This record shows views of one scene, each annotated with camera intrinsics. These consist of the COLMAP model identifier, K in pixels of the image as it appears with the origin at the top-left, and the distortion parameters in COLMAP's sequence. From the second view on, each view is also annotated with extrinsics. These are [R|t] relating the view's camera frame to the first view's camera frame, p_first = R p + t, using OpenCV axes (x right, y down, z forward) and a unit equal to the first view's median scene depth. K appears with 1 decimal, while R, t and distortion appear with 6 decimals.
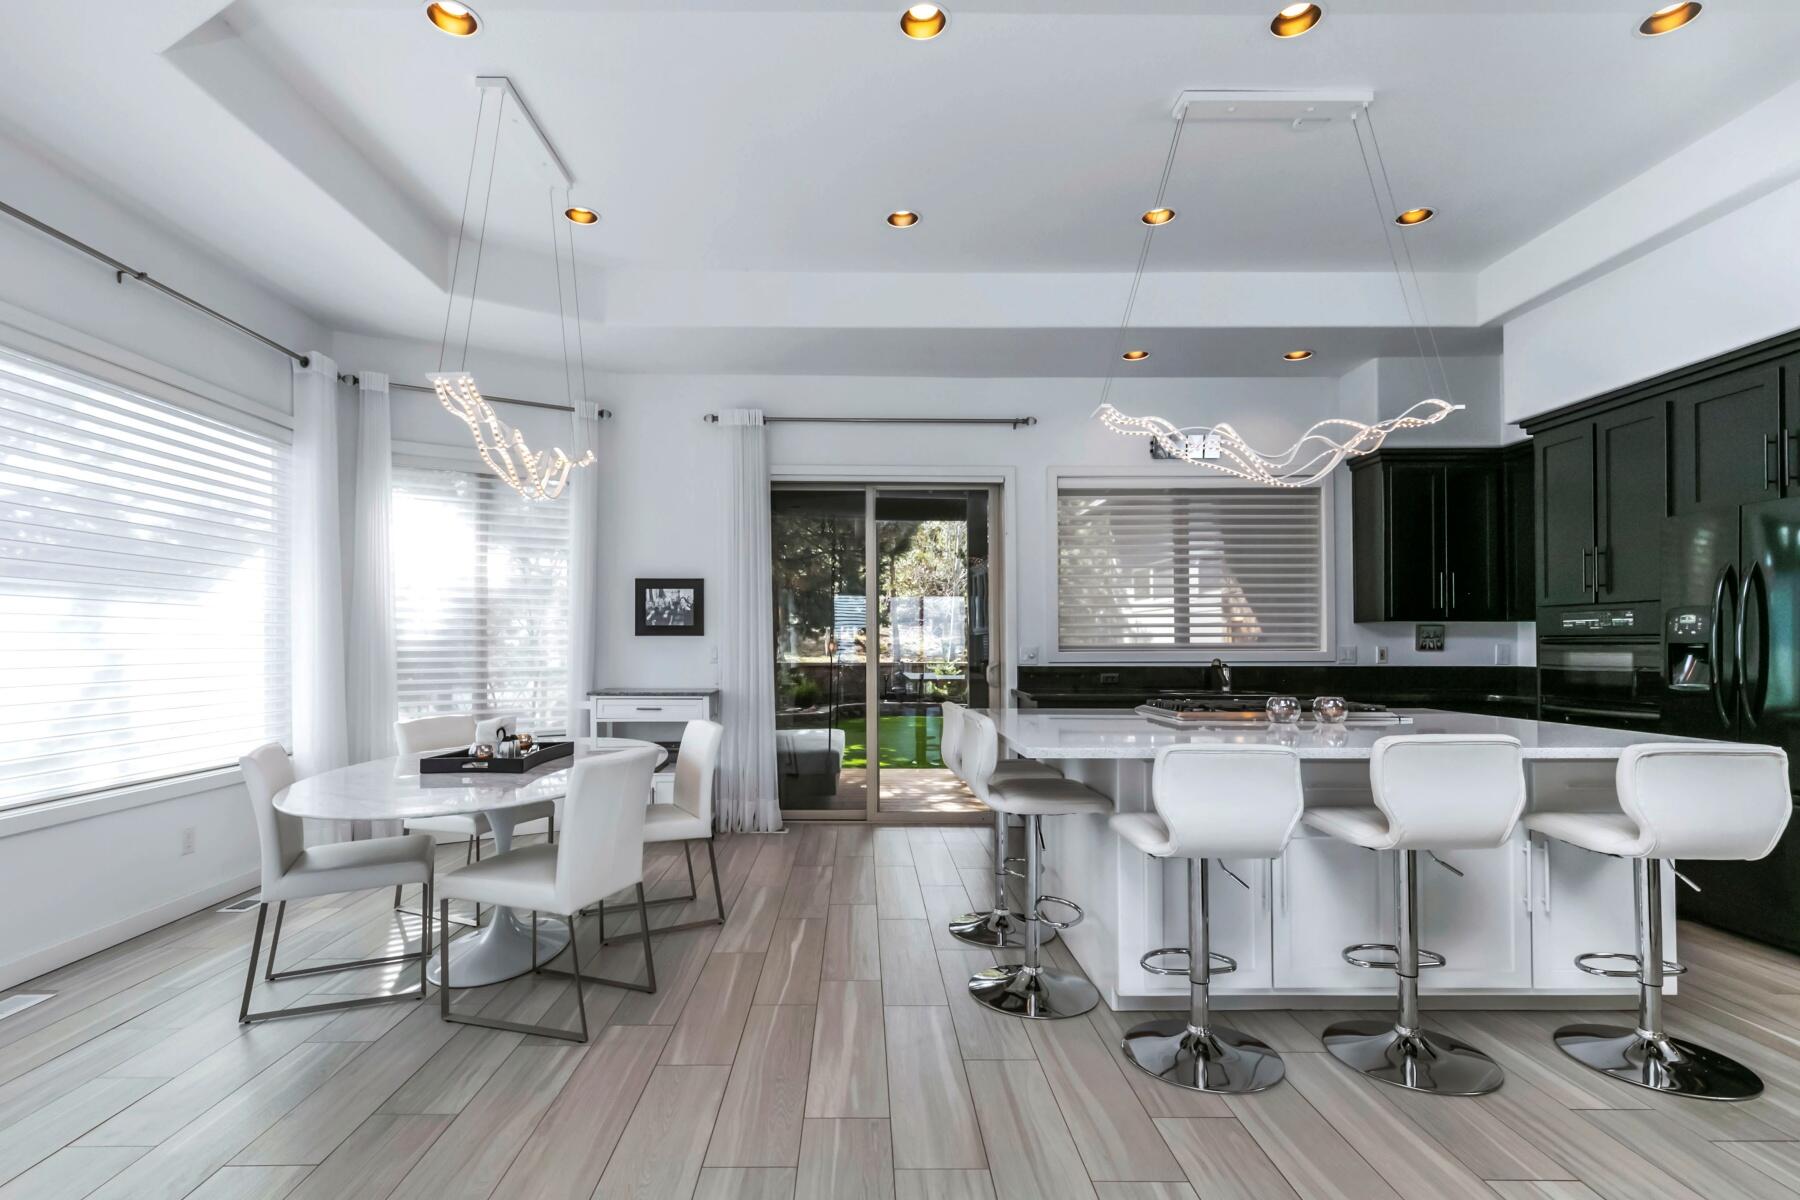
lens RADIAL K [[856.4, 0, 899.7], [0, 856.4, 641.2], [0, 0, 1]] dist [-0.001470, -0.000132]
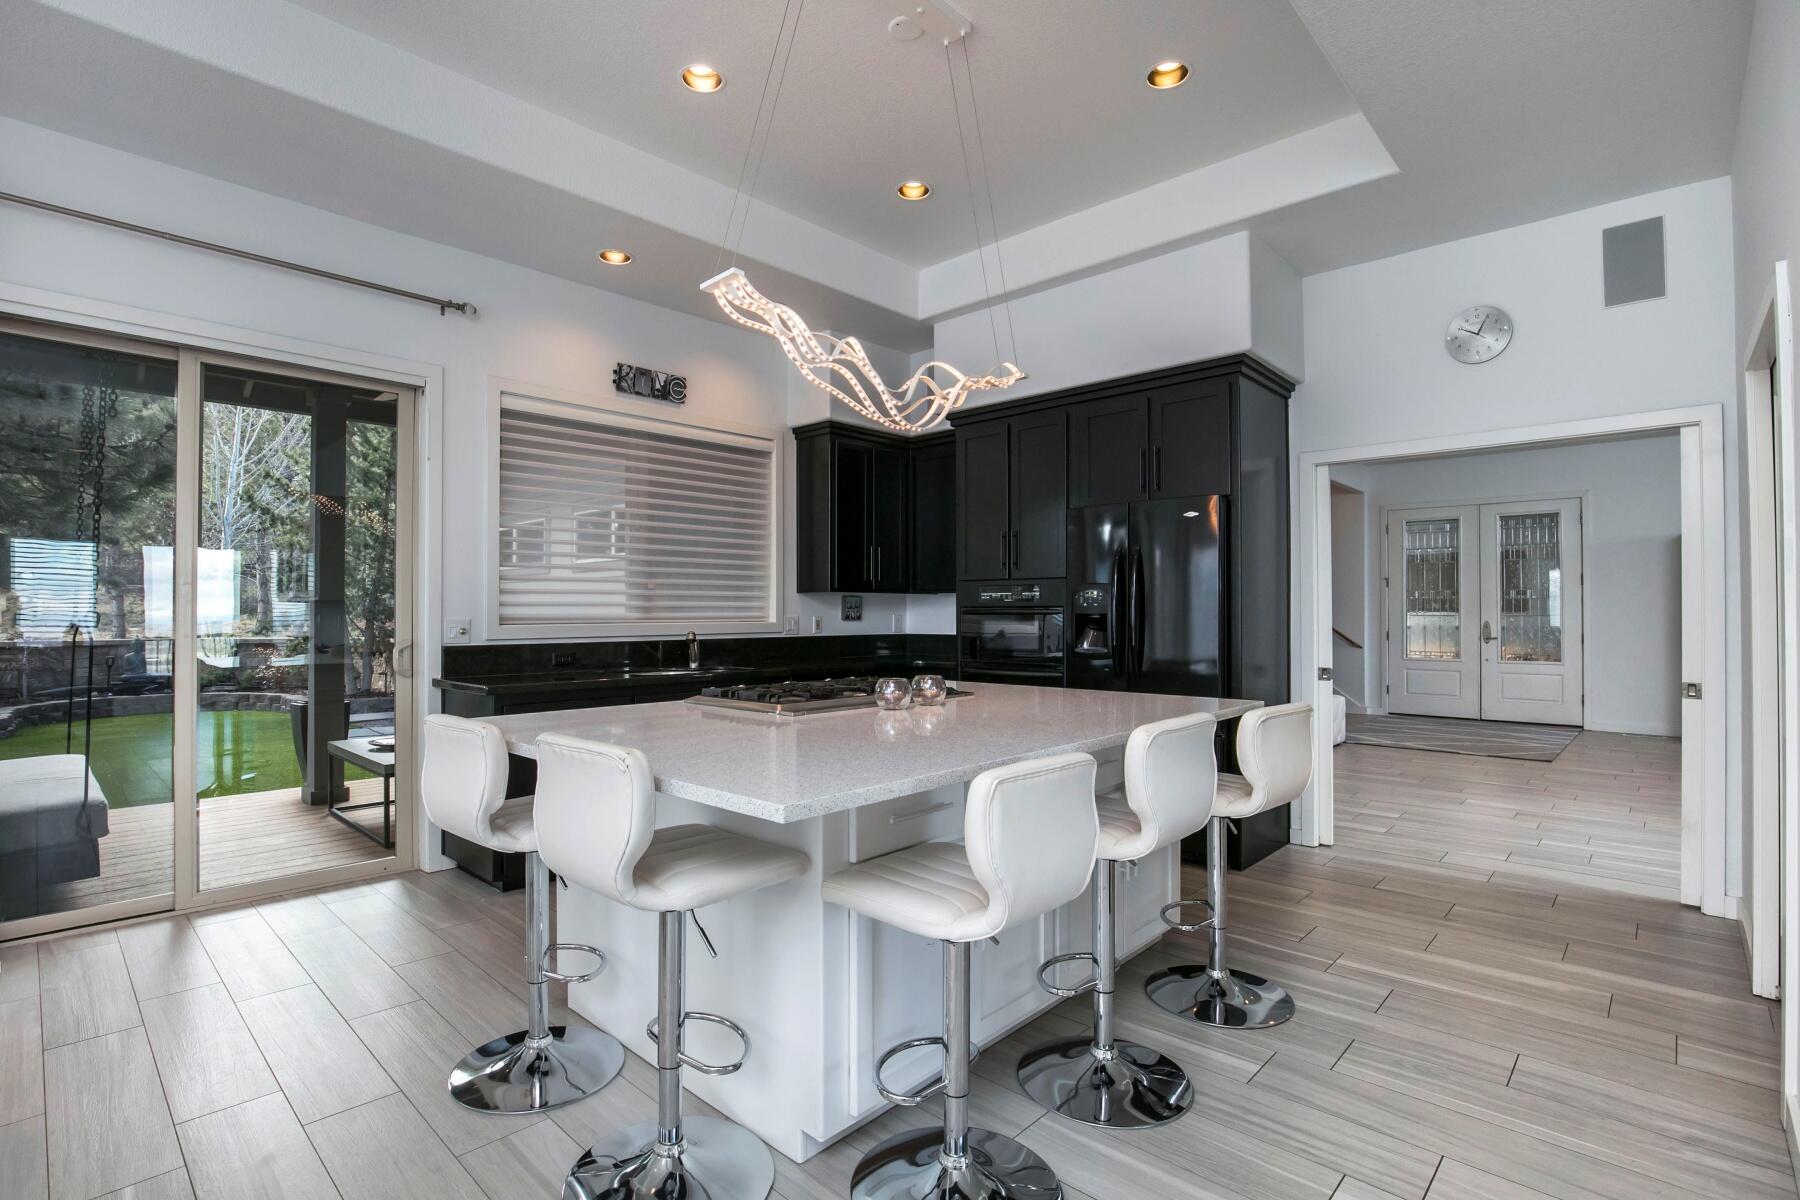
lens RADIAL K [[856.6, 0, 900.0], [0, 856.6, 600.0], [0, 0, 1]] dist [-0.030311, 0.000007]
pose [[0.722754, 0.010177, 0.691030, -0.075738], [-0.001523, 0.999913, -0.013133, -0.000459], [-0.691104, 0.008440, 0.722706, 0.225541]]
